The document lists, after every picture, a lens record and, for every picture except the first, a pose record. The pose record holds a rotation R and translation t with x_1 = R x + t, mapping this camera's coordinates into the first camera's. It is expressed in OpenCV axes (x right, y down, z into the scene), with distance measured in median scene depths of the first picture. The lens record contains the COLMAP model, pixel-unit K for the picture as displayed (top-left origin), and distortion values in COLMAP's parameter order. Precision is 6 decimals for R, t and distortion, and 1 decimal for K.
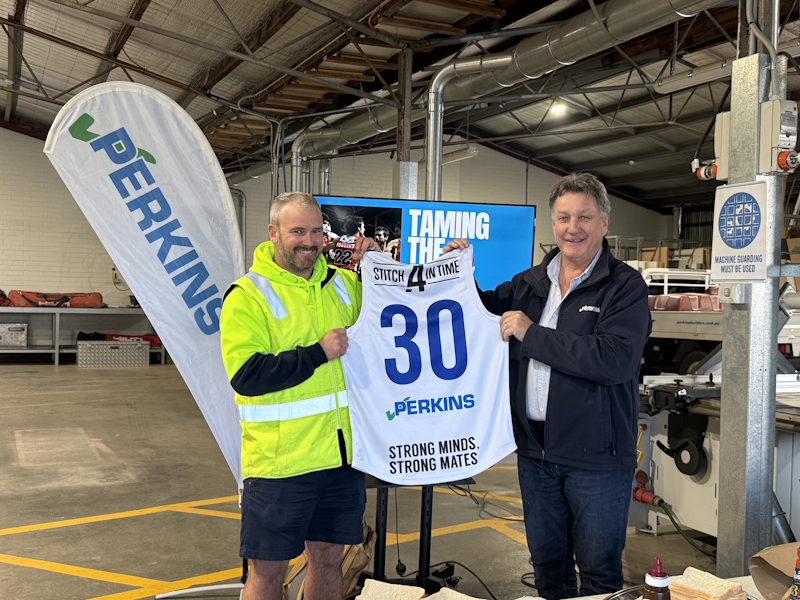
lens RADIAL K [[907.9, 0, 400.0], [0, 907.9, 300.0], [0, 0, 1]] dist [0.116541, -0.013962]
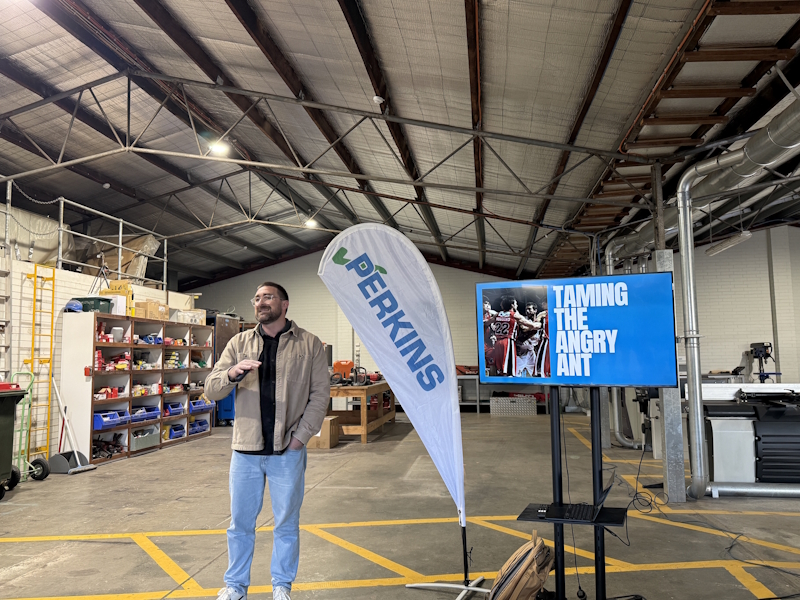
lens RADIAL K [[611.0, 0, 400.0], [0, 611.0, 300.0], [0, 0, 1]] dist [0.108019, -0.003375]
pose [[0.848433, -0.089983, -0.521598, 0.260771], [0.030784, 0.992164, -0.121090, 0.012773], [0.528407, 0.086680, 0.844555, 0.185339]]
